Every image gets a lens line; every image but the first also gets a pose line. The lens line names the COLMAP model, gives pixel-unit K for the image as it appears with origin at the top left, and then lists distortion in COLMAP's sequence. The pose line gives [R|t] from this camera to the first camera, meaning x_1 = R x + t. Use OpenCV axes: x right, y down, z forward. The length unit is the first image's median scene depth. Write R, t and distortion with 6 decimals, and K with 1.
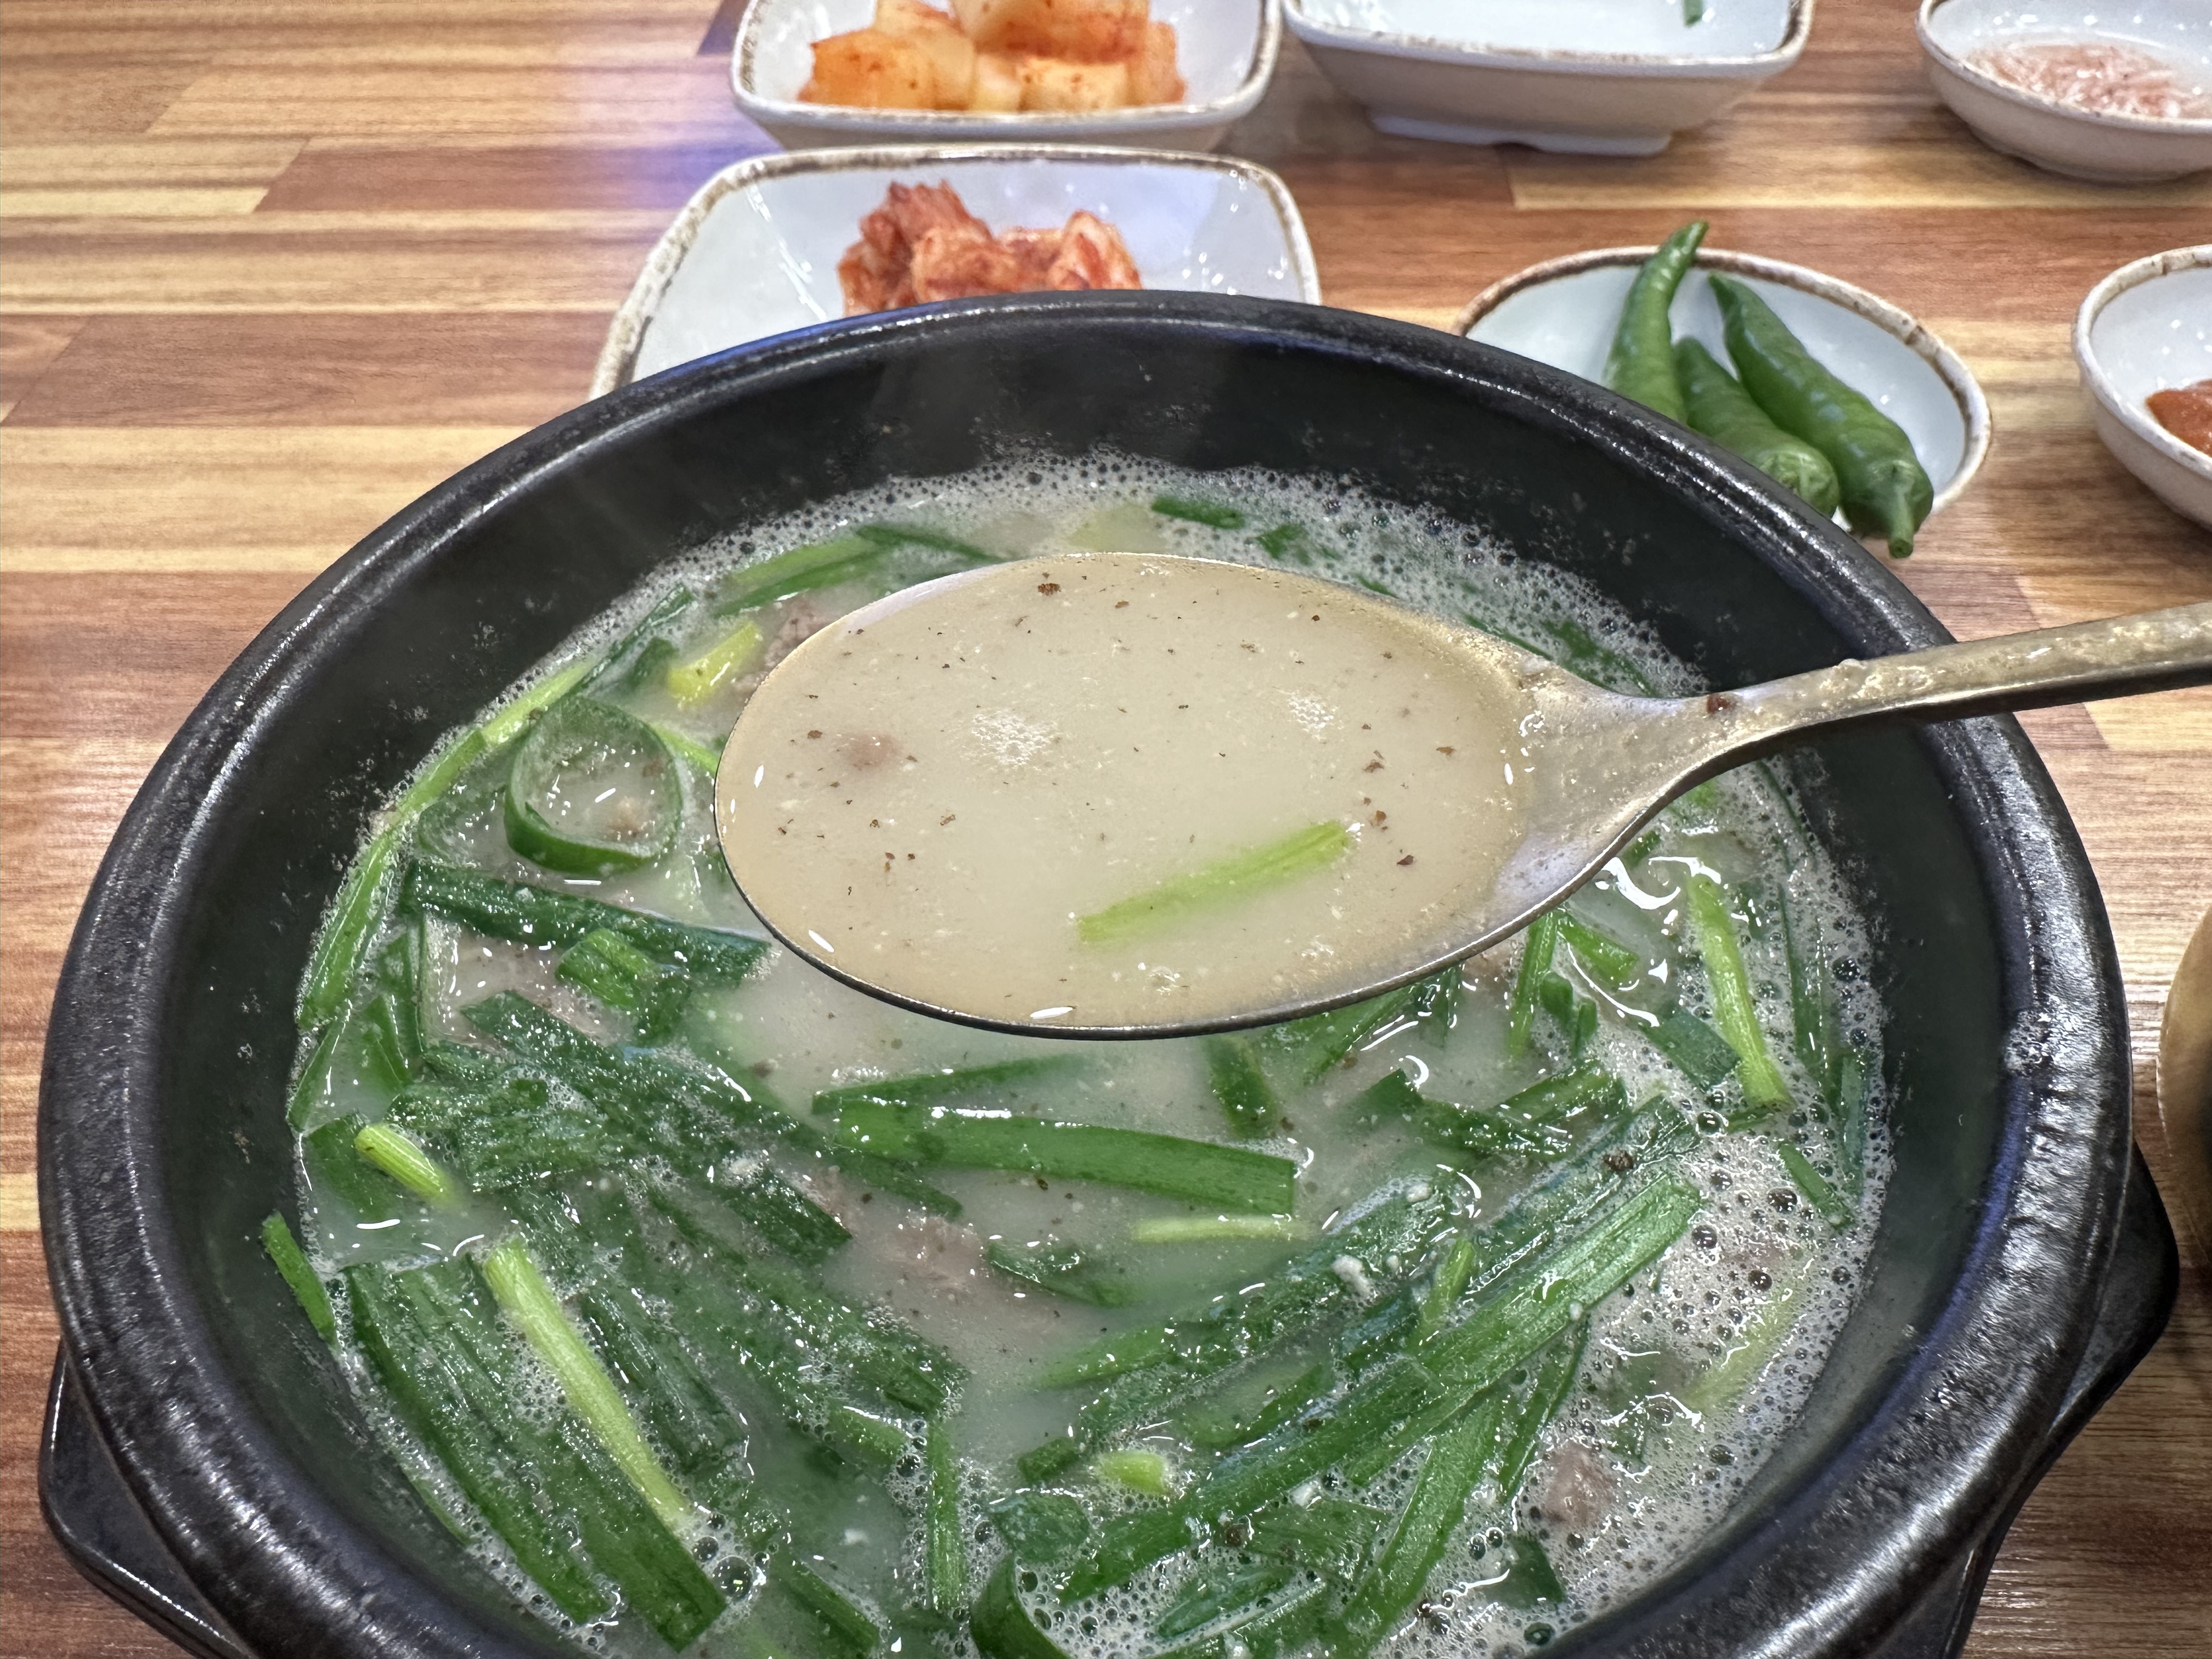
lens RADIAL K [[1557.3, 0, 1111.2], [0, 1557.3, 822.8], [0, 0, 1]] dist [-0.006318, -0.002939]
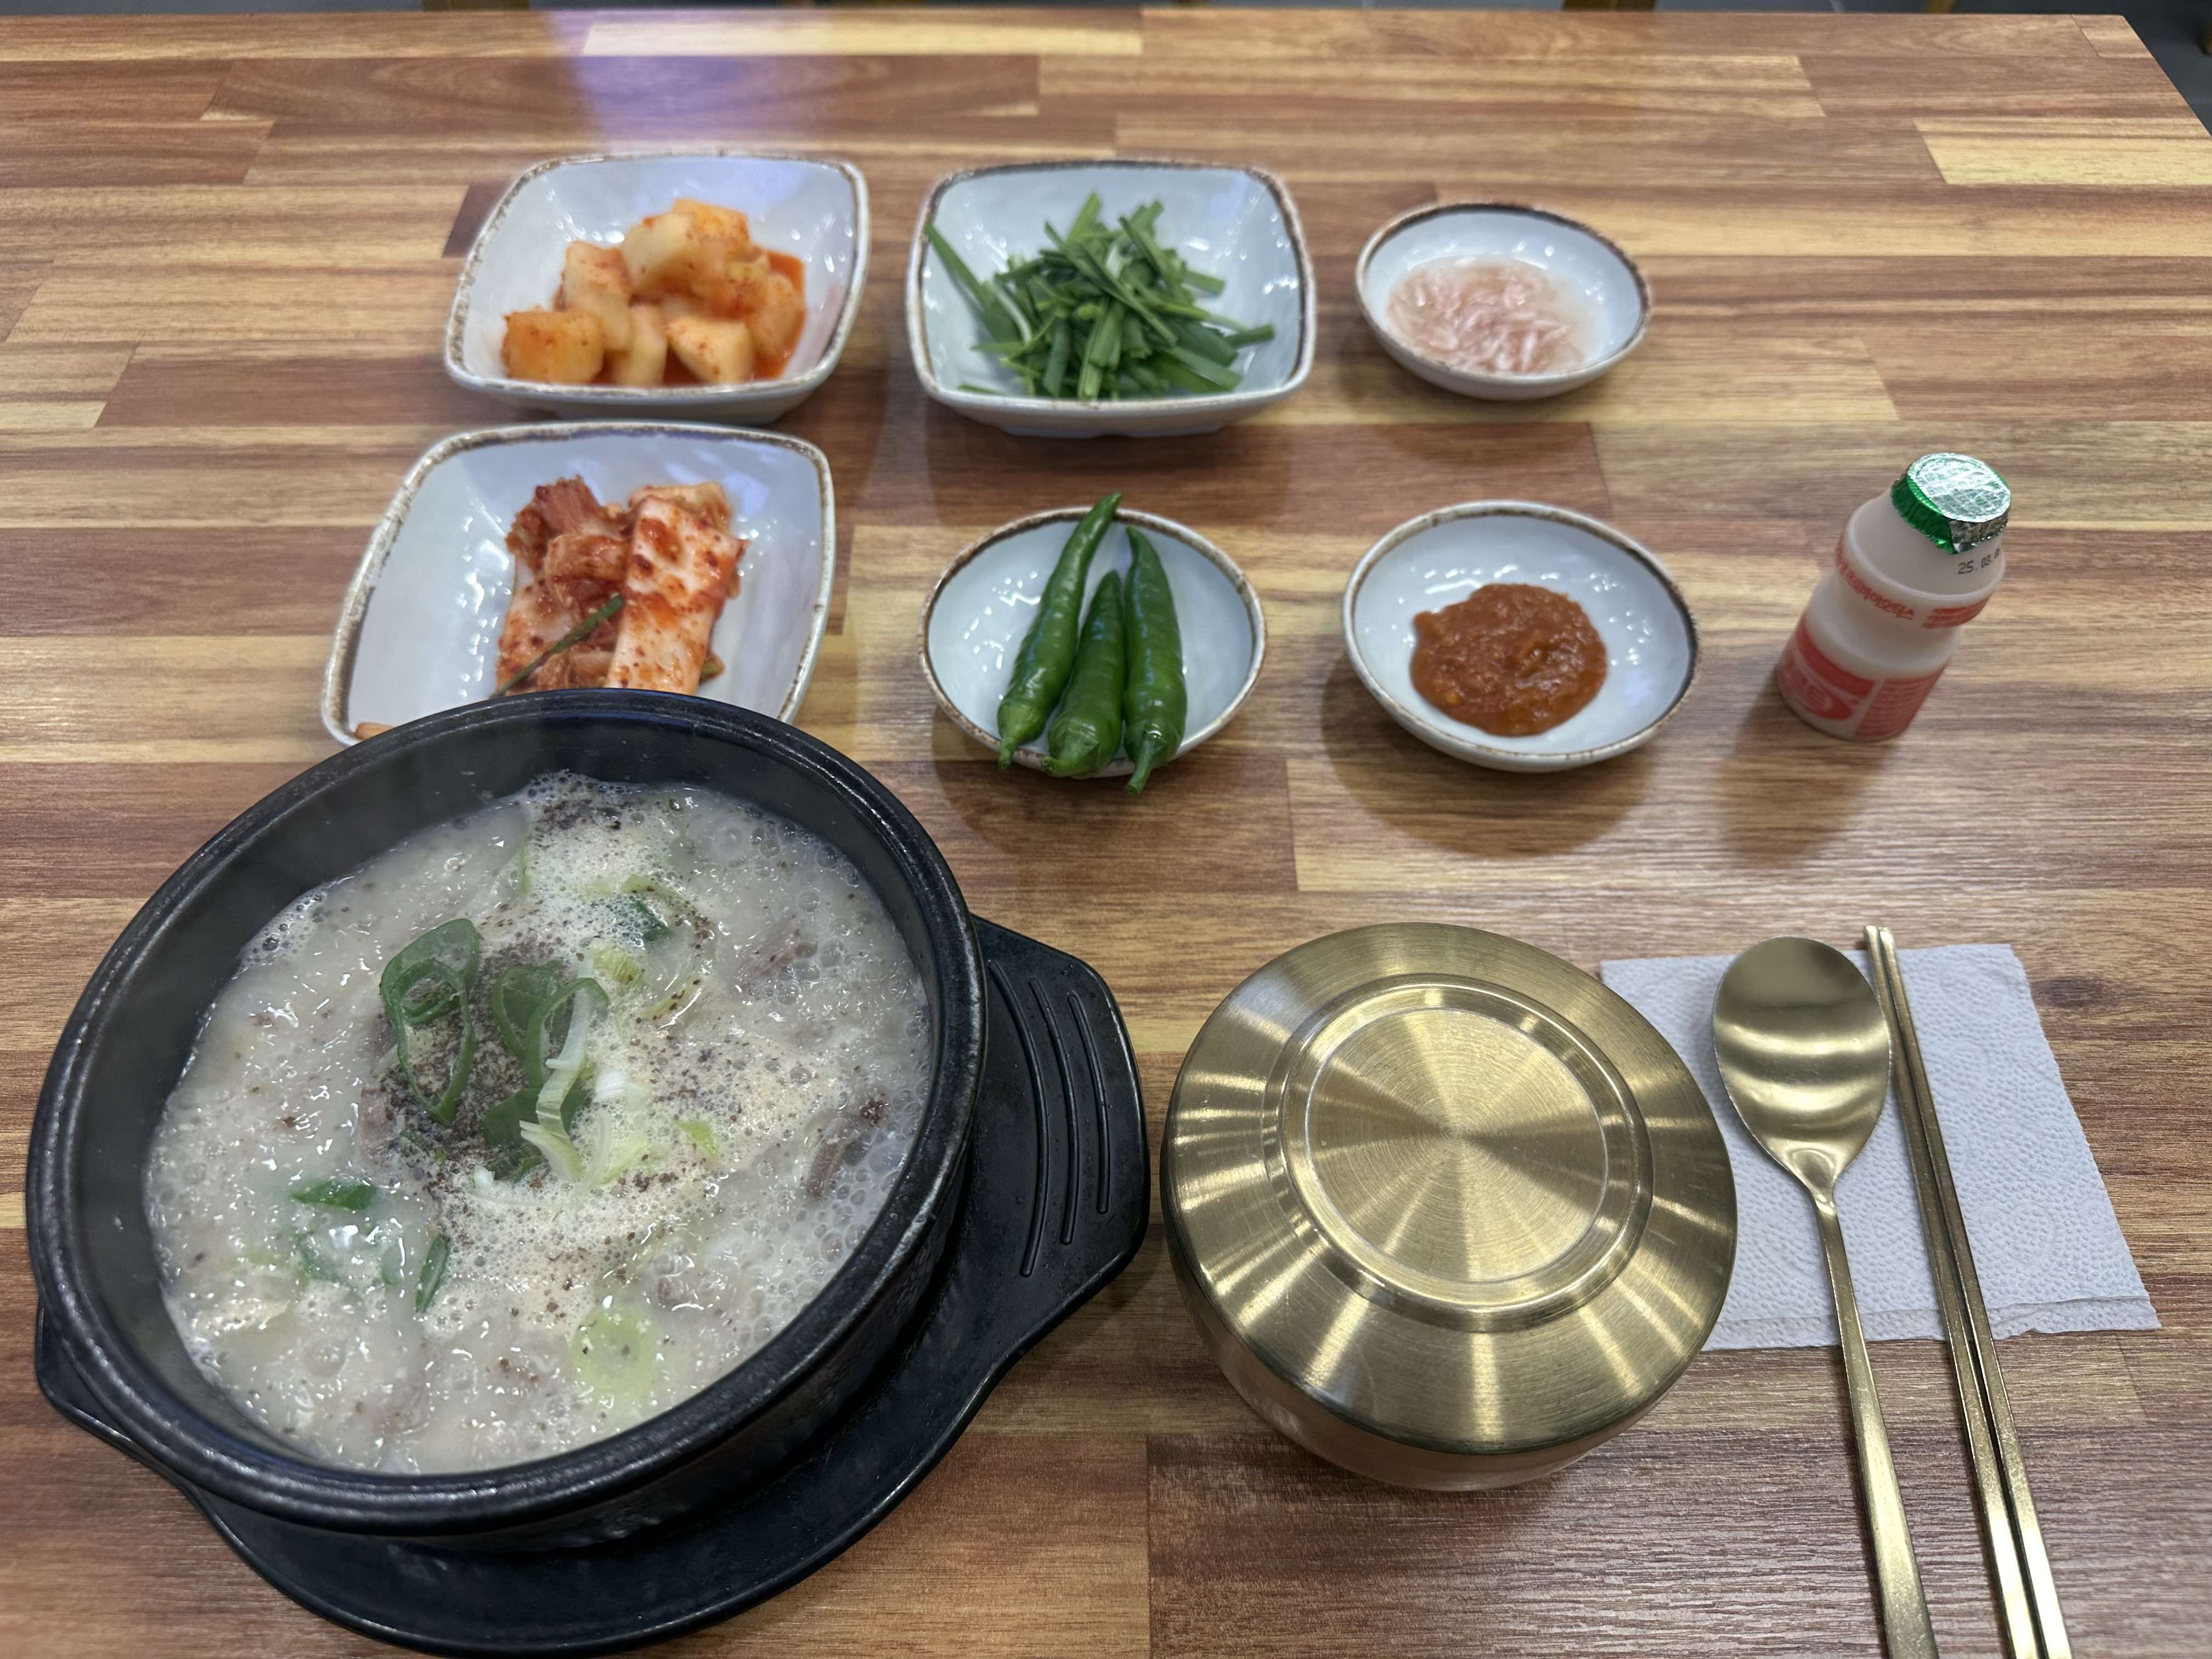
lens RADIAL K [[1591.1, 0, 1106.0], [0, 1591.1, 829.5], [0, 0, 1]] dist [-0.026304, 0.004623]
pose [[0.999301, -0.015632, 0.033961, 0.330955], [0.011754, 0.993692, 0.111524, -0.251199], [-0.035490, -0.111047, 0.993181, -0.514938]]
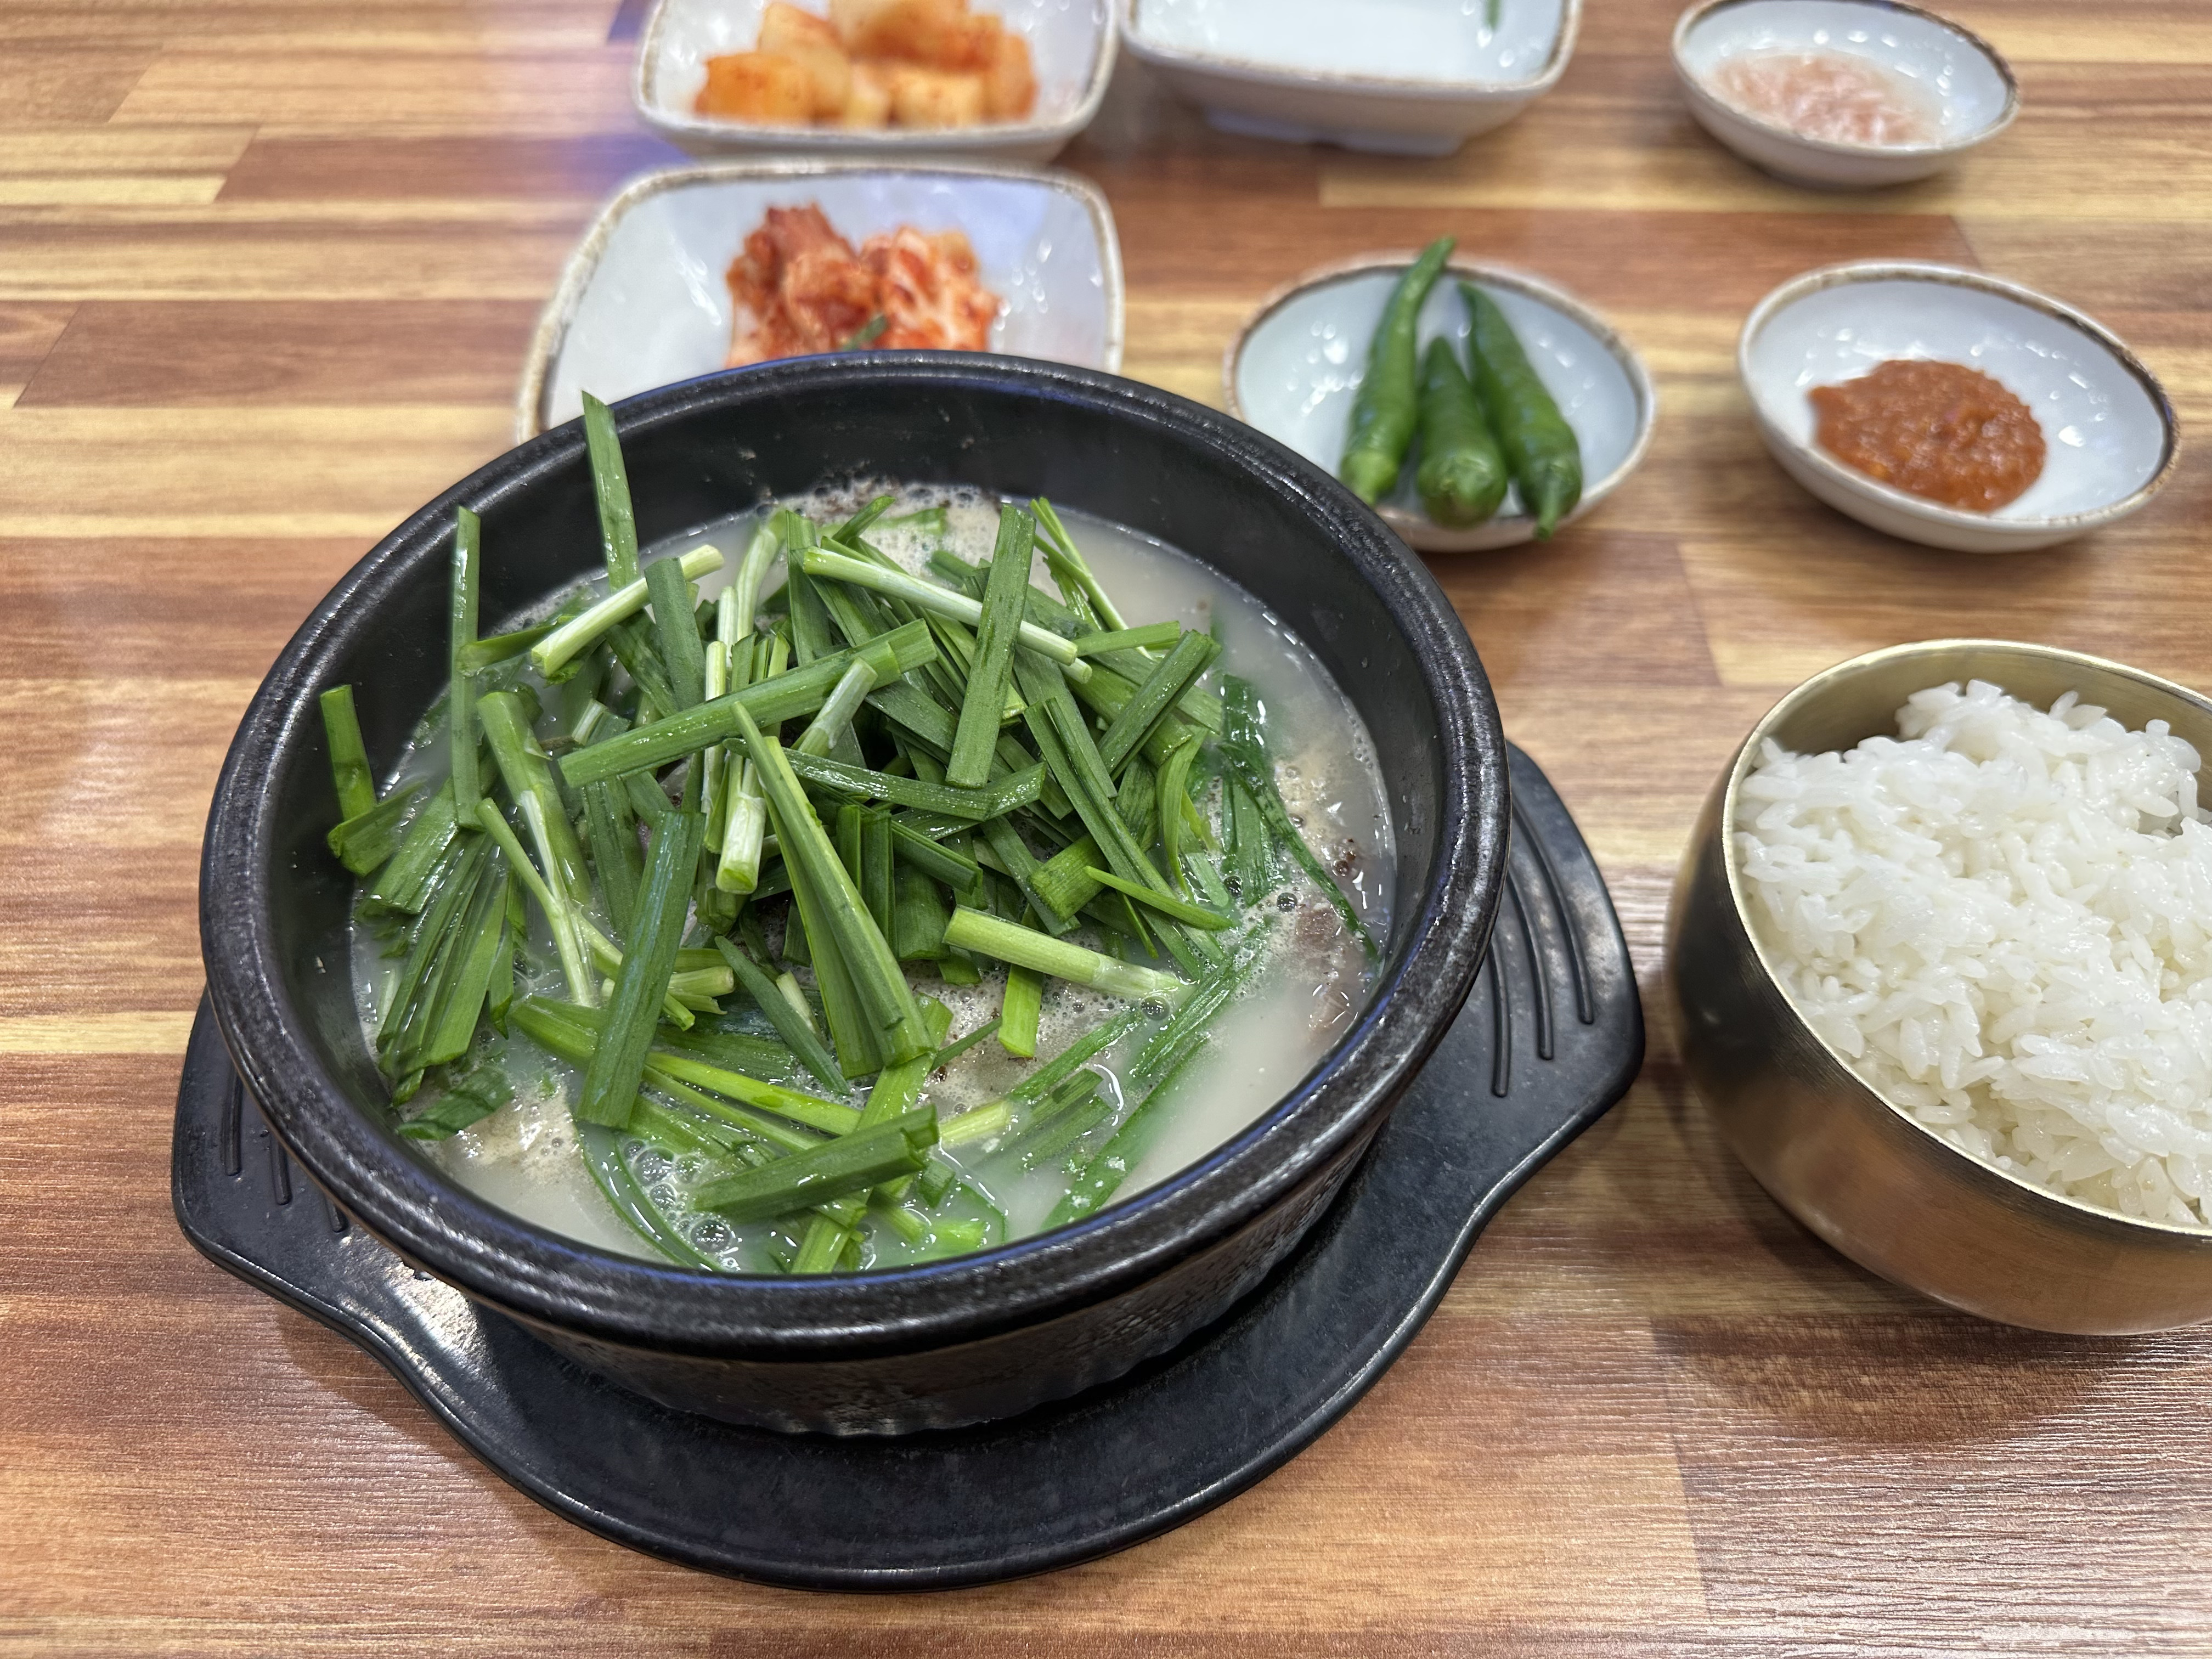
lens RADIAL K [[1611.3, 0, 1108.1], [0, 1611.3, 836.4], [0, 0, 1]] dist [-0.036804, 0.005215]
pose [[0.999440, -0.004451, 0.033158, 0.076370], [0.002138, 0.997582, 0.069467, -0.013390], [-0.033387, -0.069358, 0.997033, -0.268356]]
